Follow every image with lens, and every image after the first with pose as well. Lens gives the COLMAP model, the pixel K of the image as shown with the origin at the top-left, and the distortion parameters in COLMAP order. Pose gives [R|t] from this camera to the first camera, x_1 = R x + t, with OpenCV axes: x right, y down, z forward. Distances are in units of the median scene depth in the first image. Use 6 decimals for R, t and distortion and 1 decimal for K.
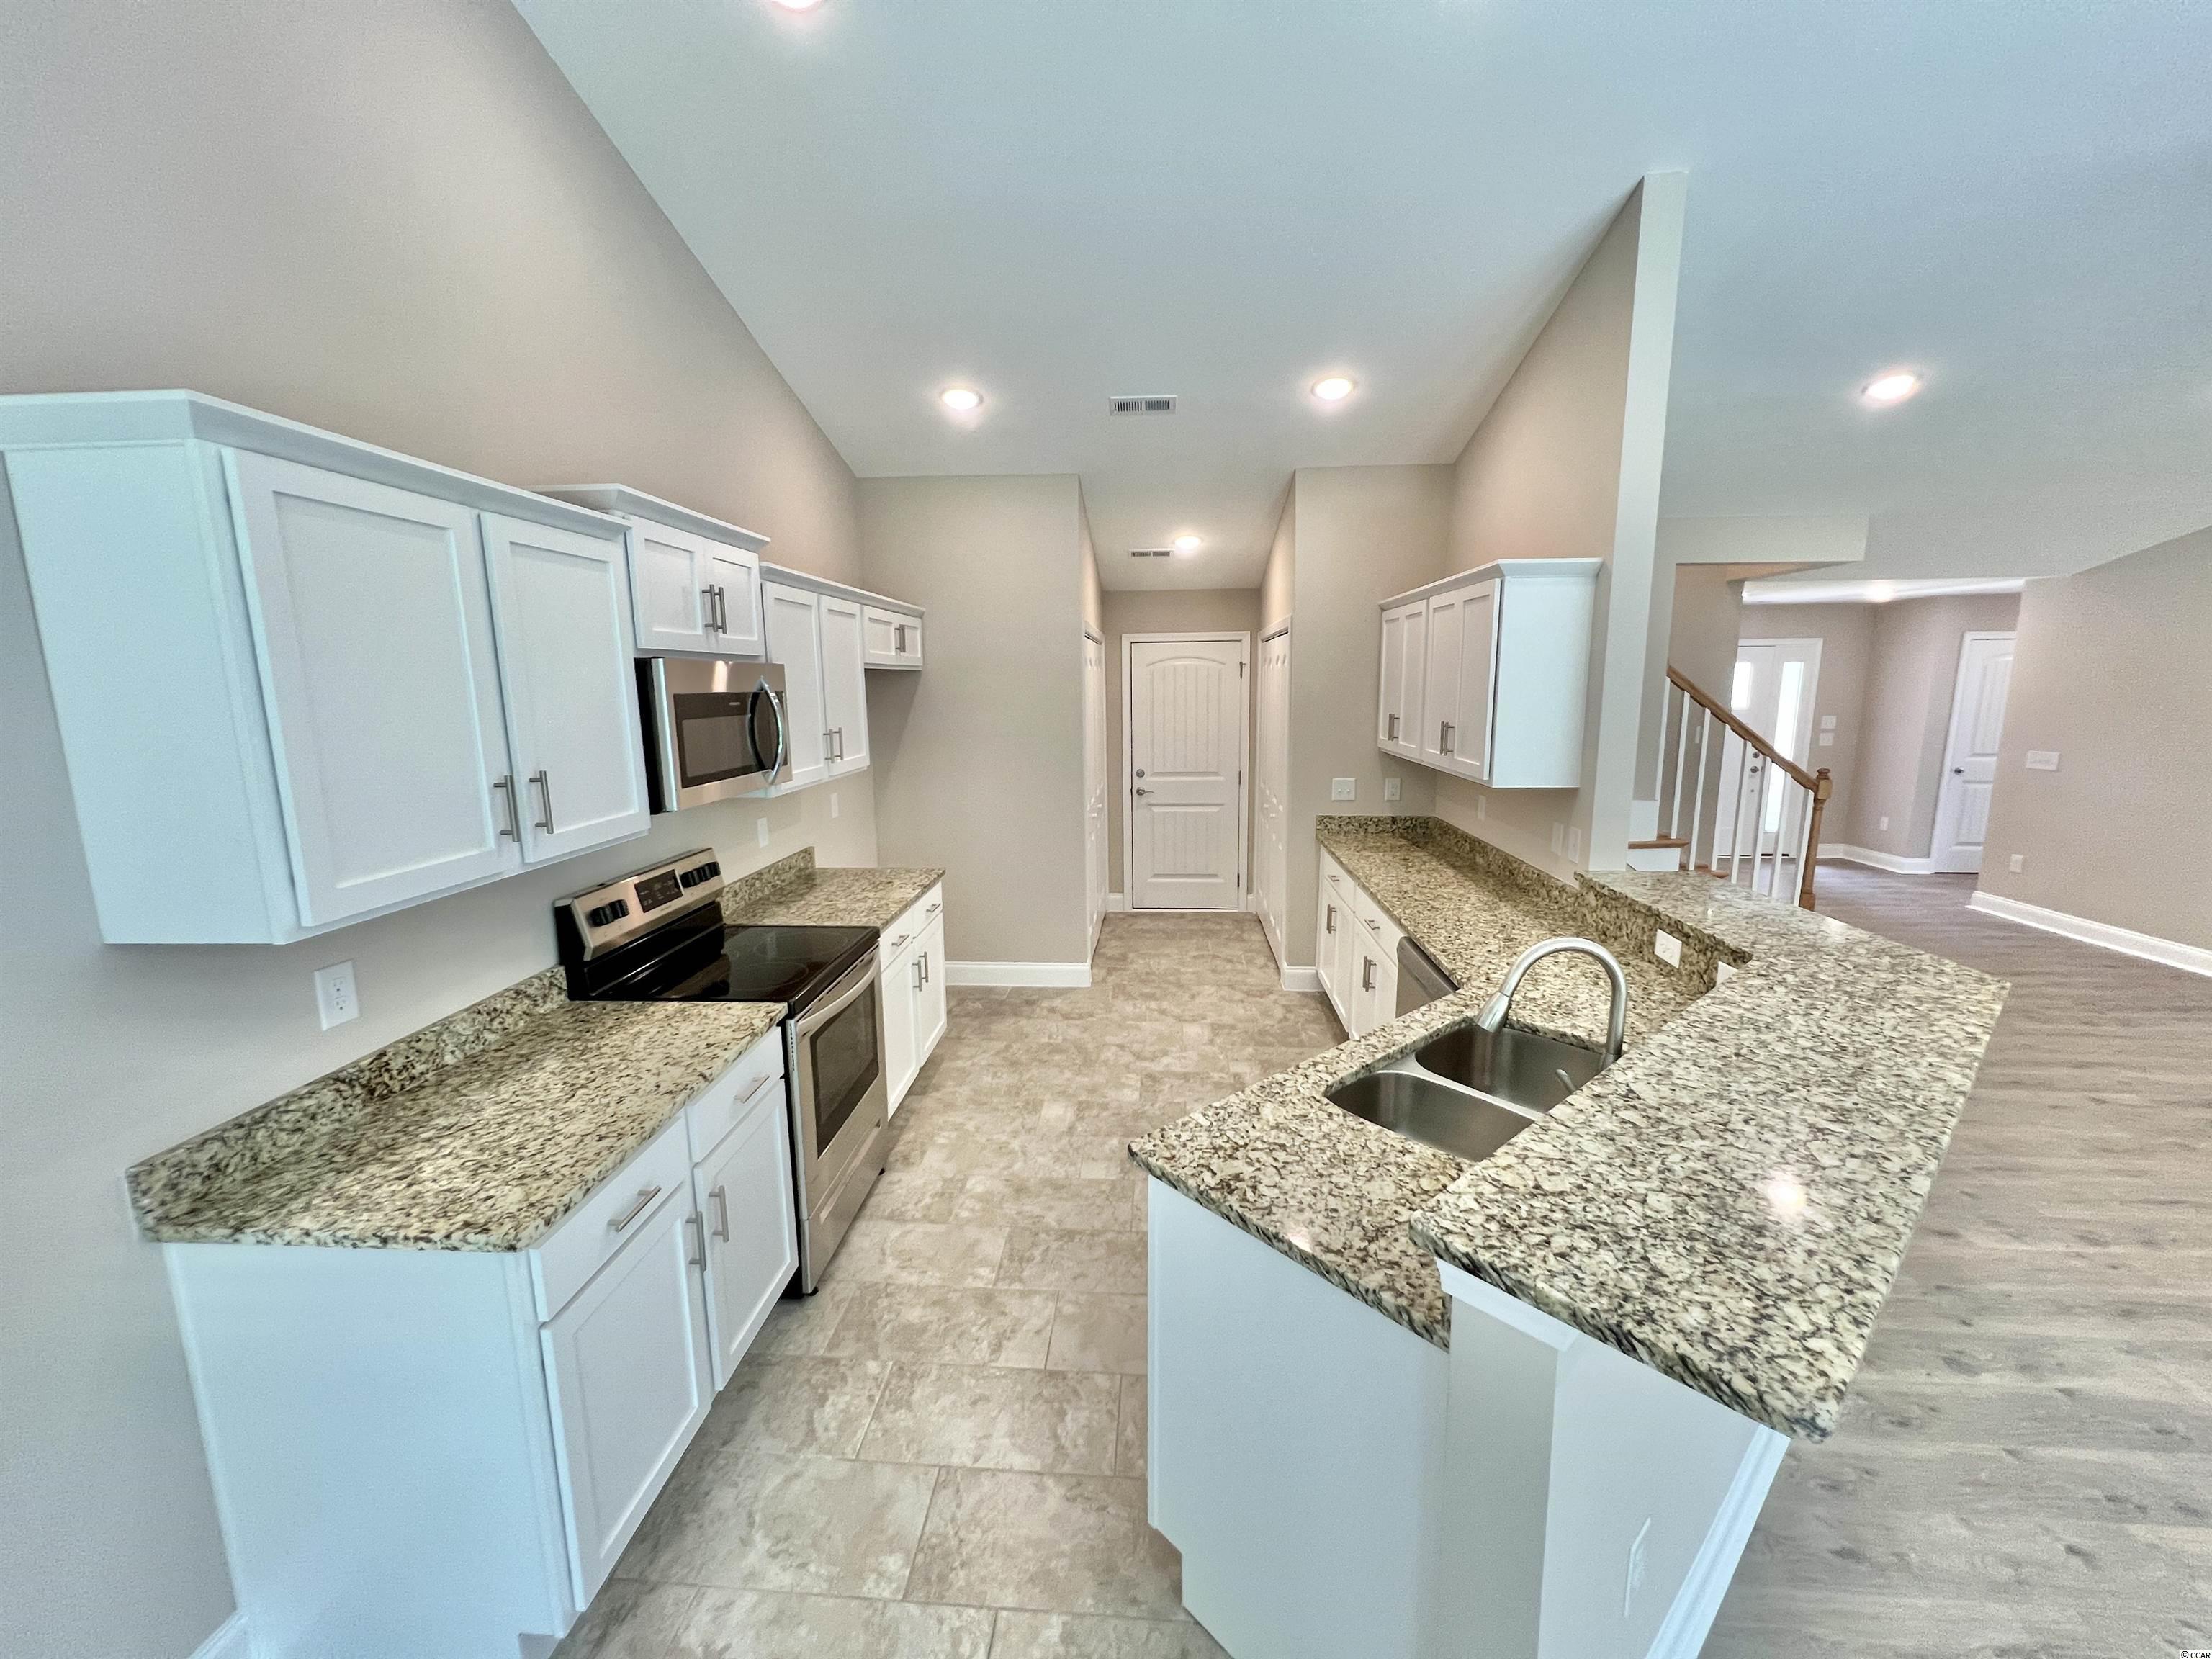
lens RADIAL K [[890.0, 0, 1096.8], [0, 890.0, 826.1], [0, 0, 1]] dist [0.000516, 0.000494]
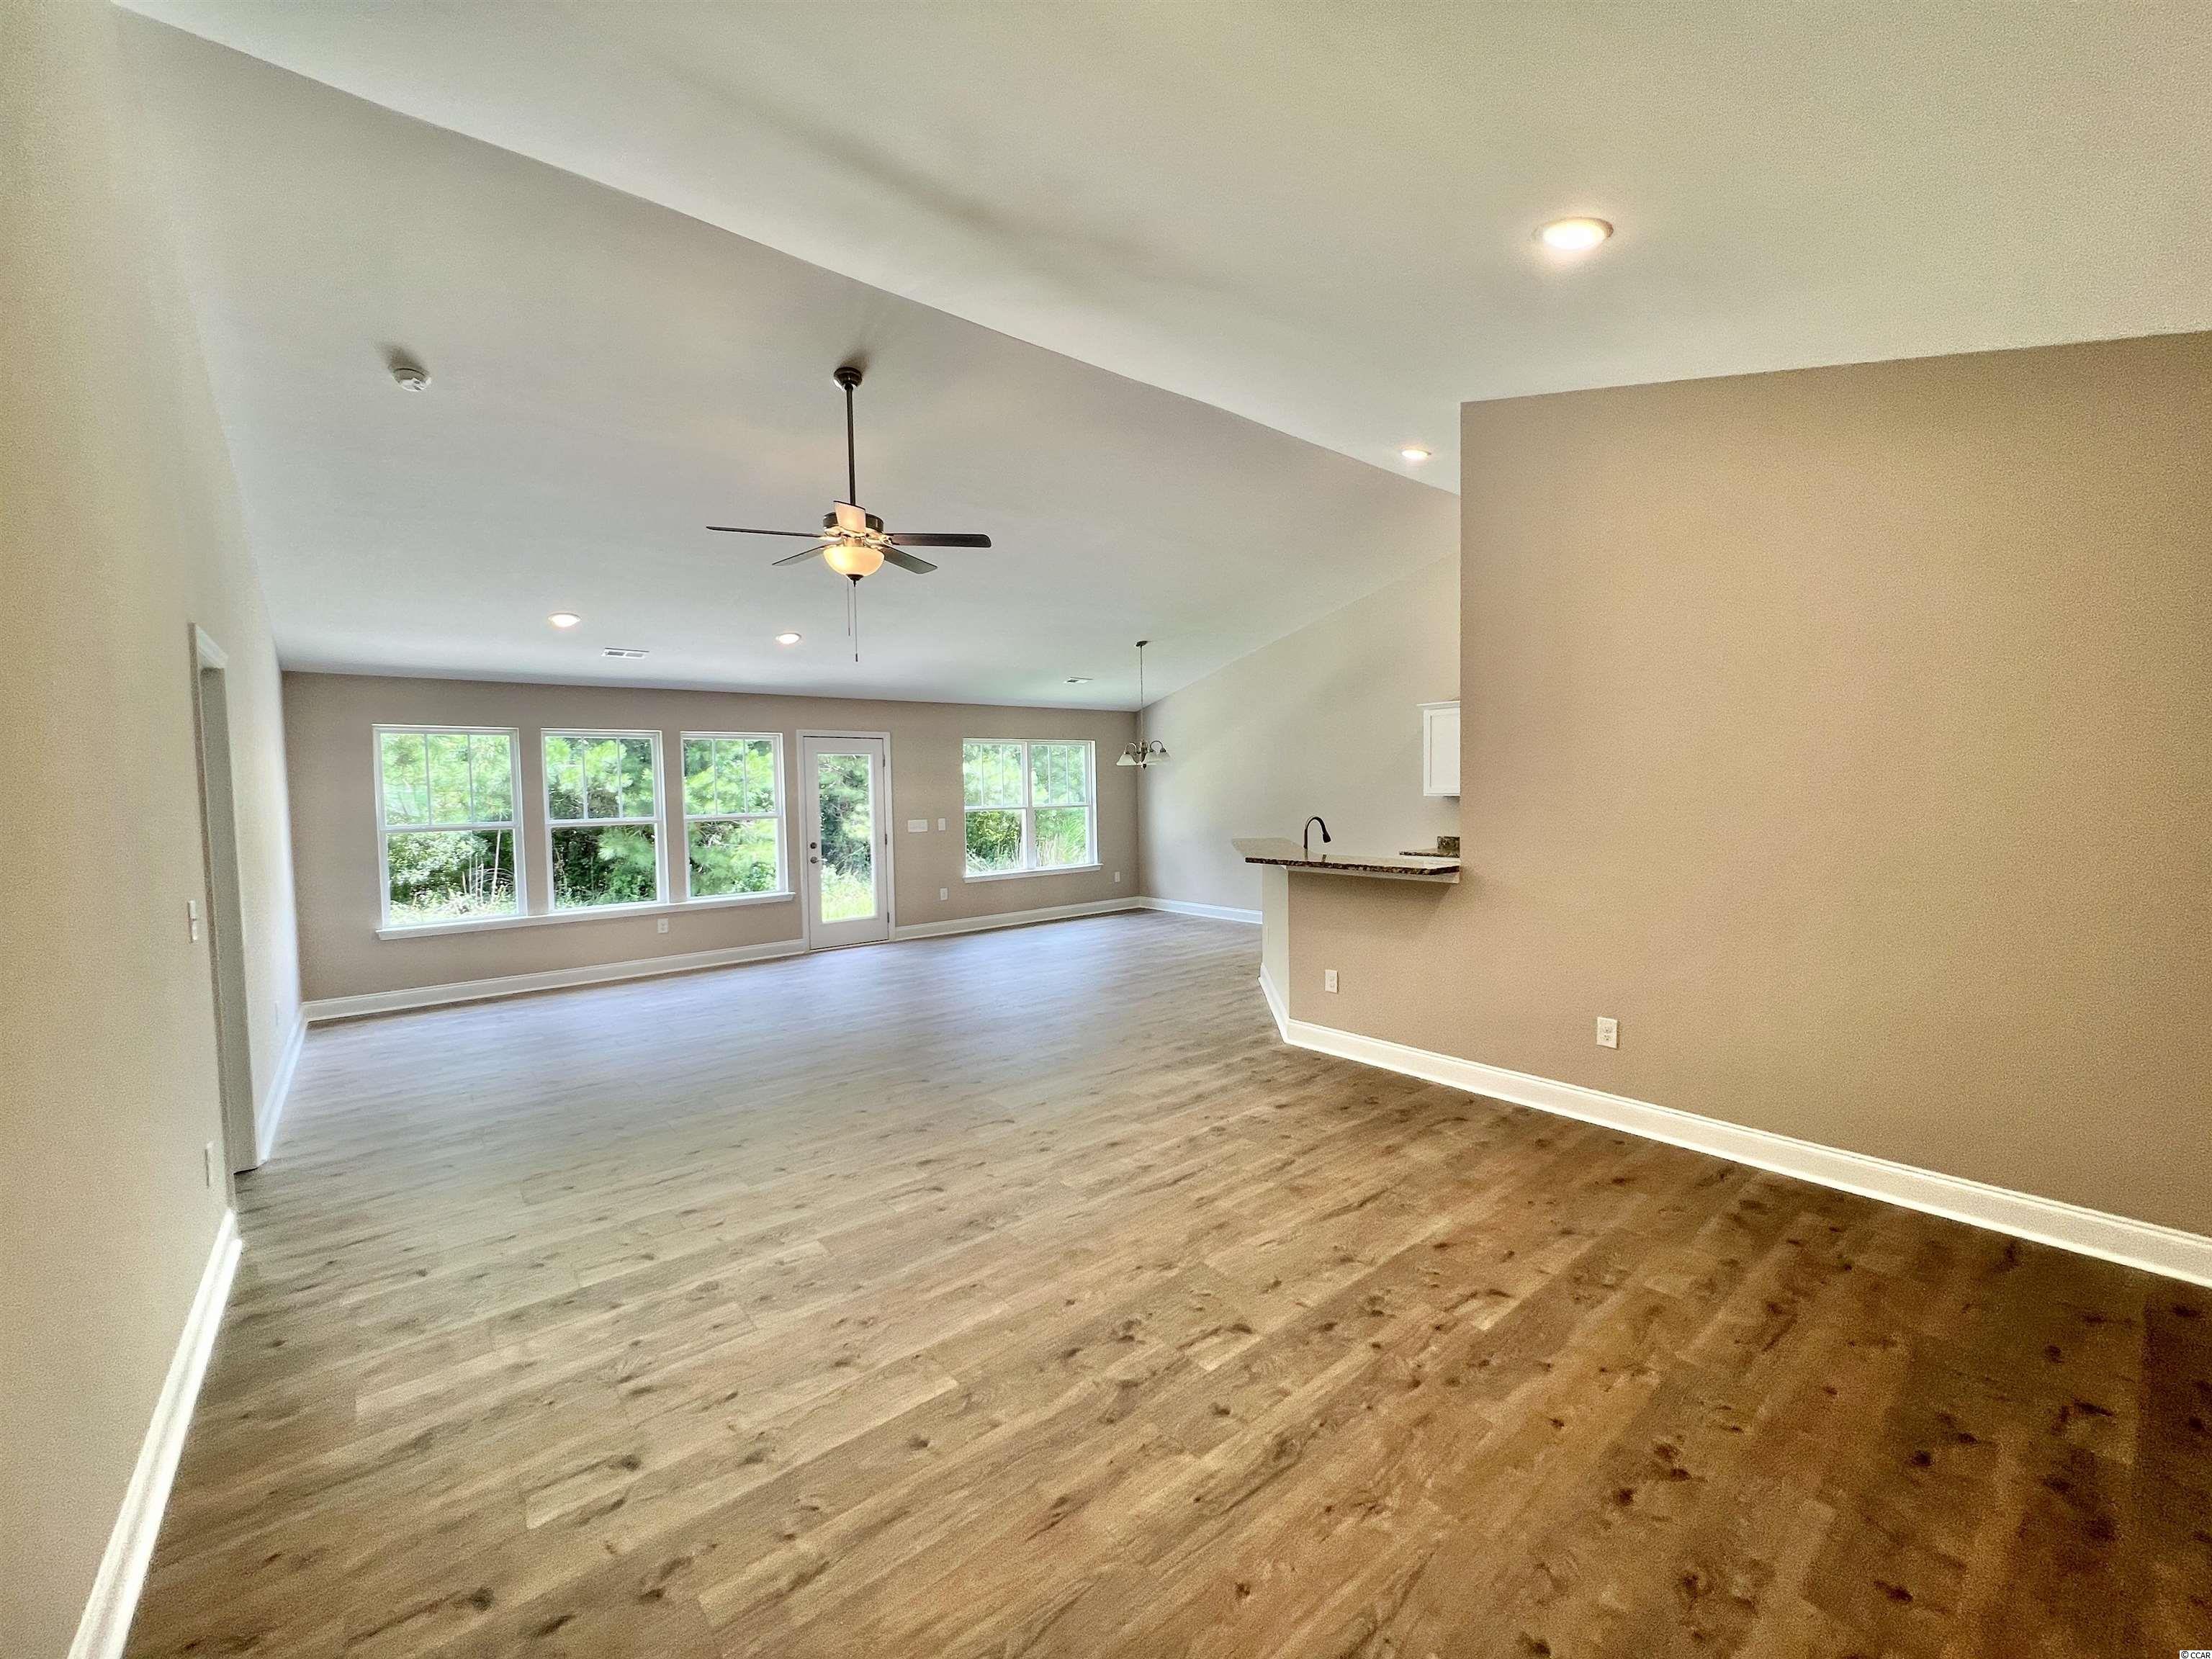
lens RADIAL K [[890.0, 0, 1096.8], [0, 890.0, 826.1], [0, 0, 1]] dist [0.000516, 0.000494]
pose [[-0.726367, 0.053232, -0.685243, 2.532995], [-0.086014, 0.982118, 0.167470, -0.249730], [0.681904, 0.180585, -0.708799, 2.056285]]
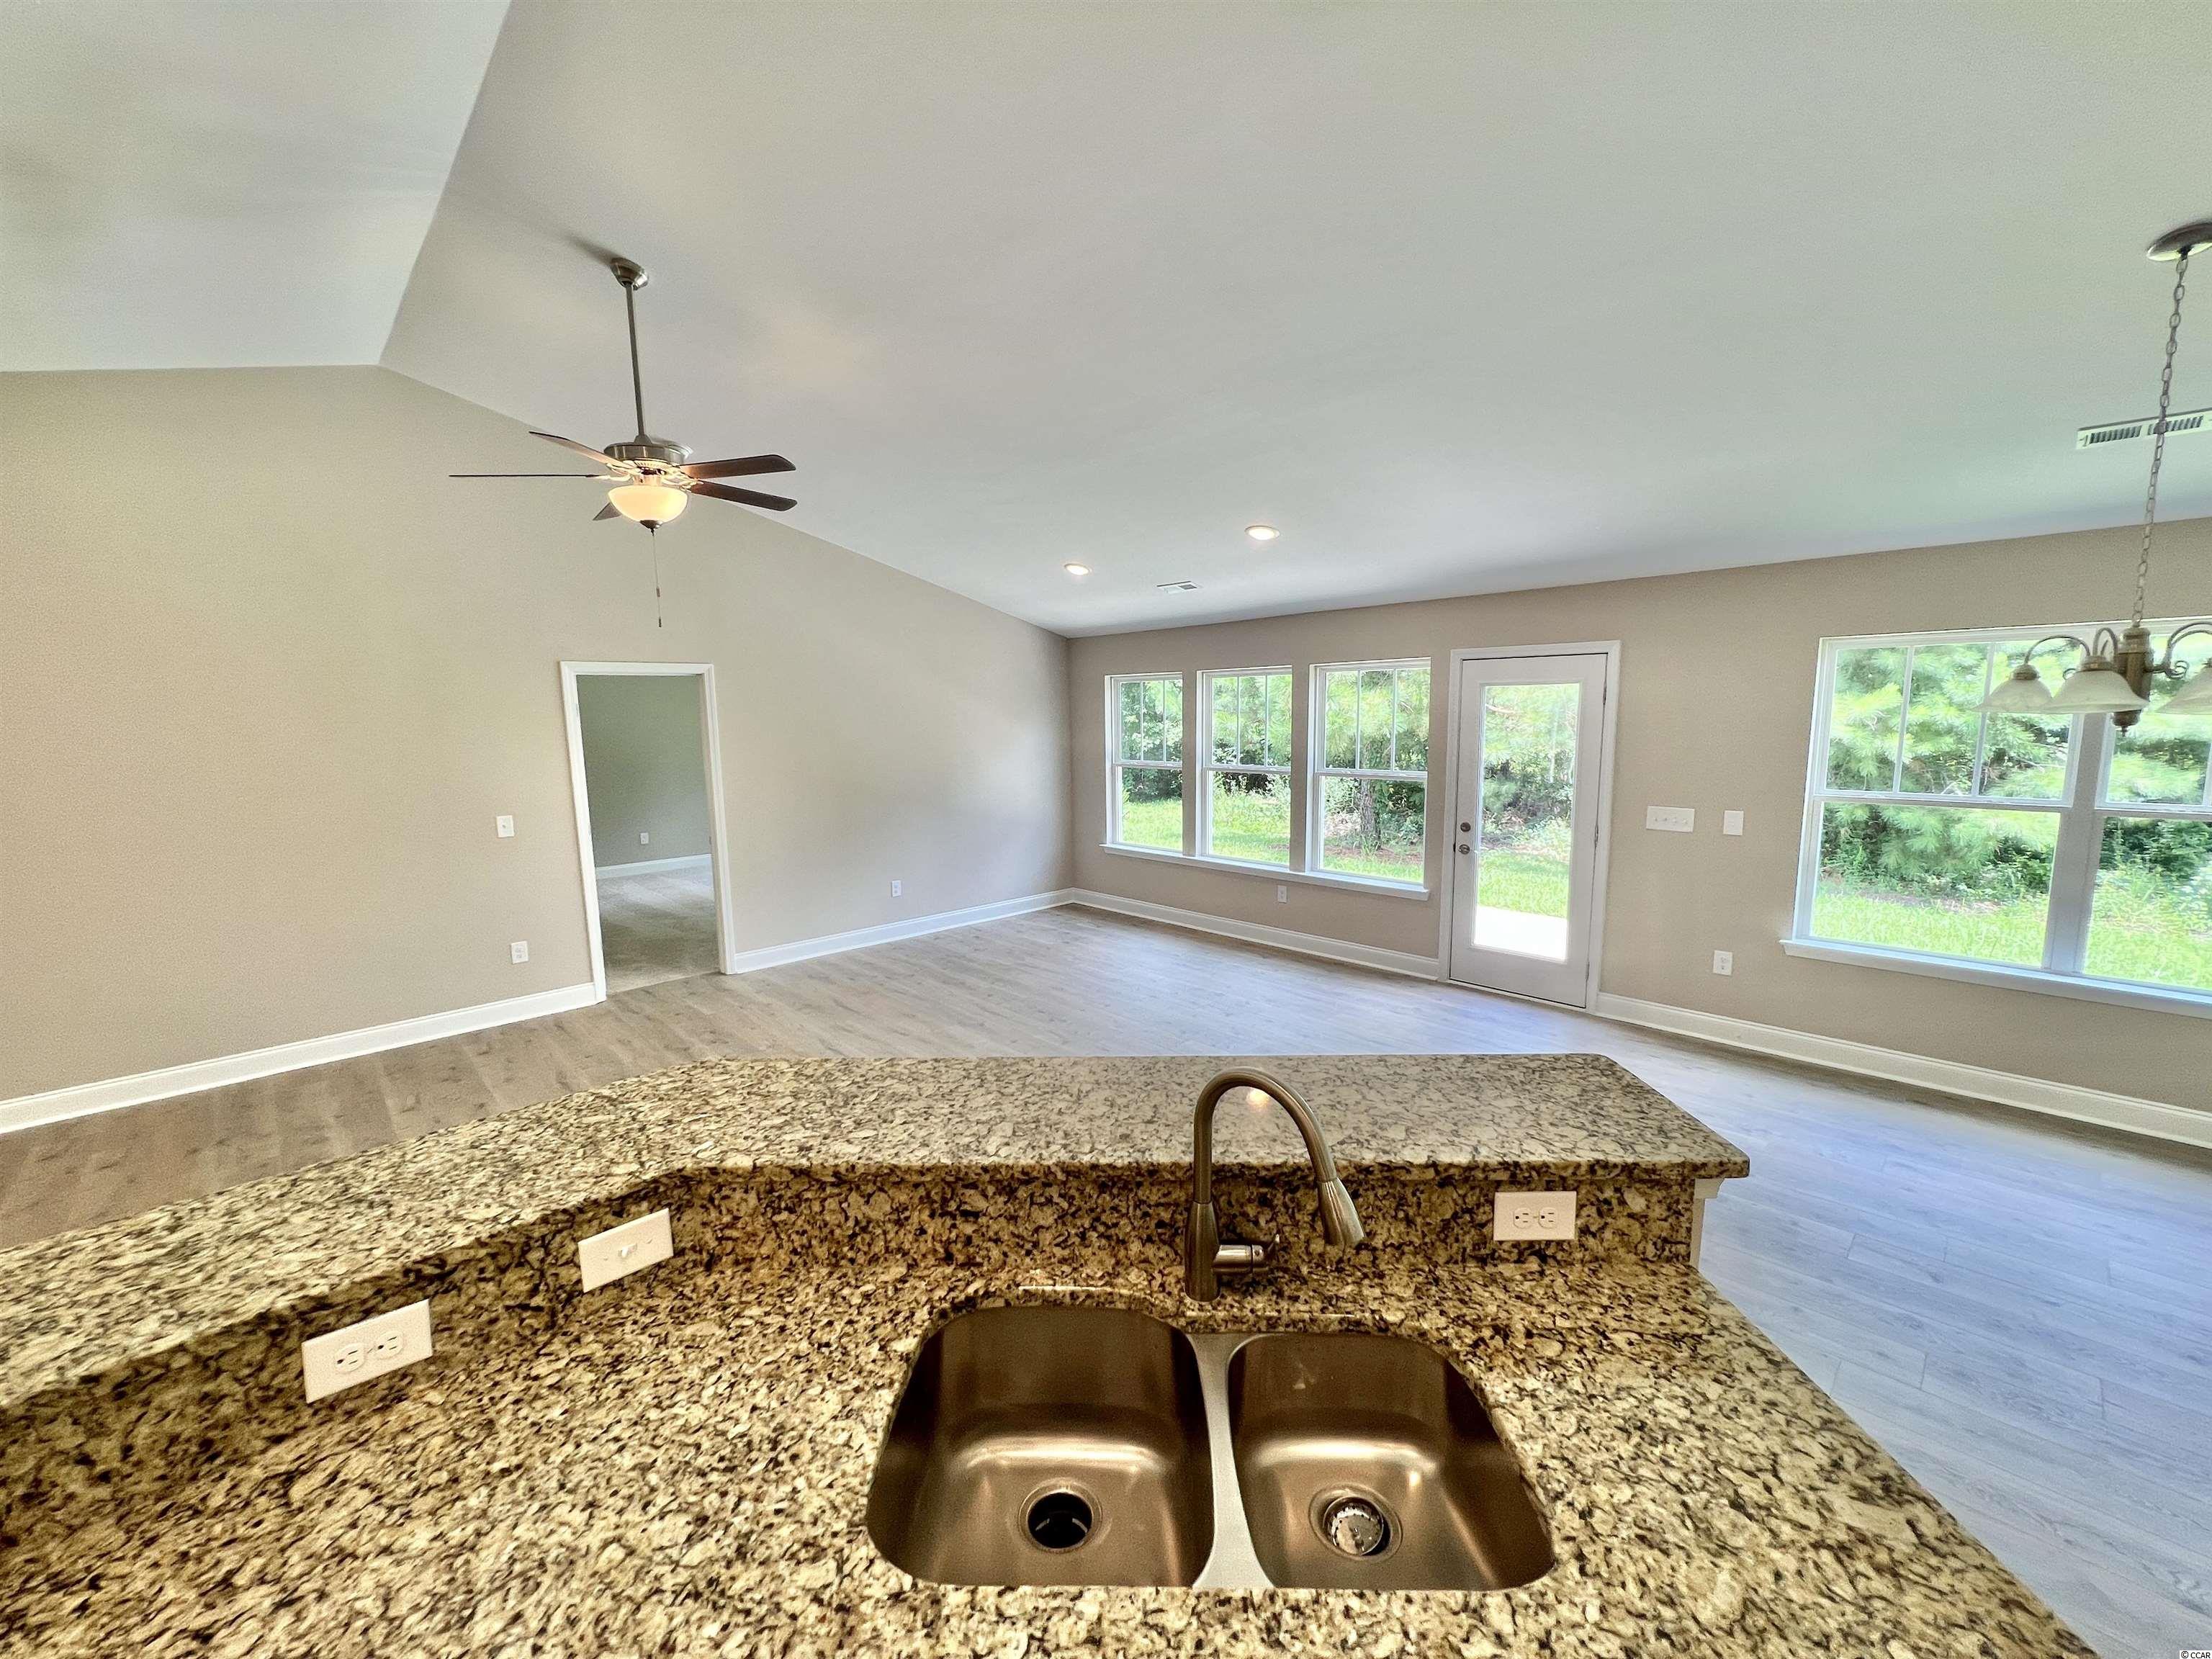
lens RADIAL K [[890.0, 0, 1096.8], [0, 890.0, 826.1], [0, 0, 1]] dist [0.000516, 0.000494]
pose [[-0.739312, -0.068124, 0.669908, 0.107959], [0.131994, 0.960906, 0.243385, -0.181140], [-0.660299, 0.268361, -0.701418, 1.069596]]
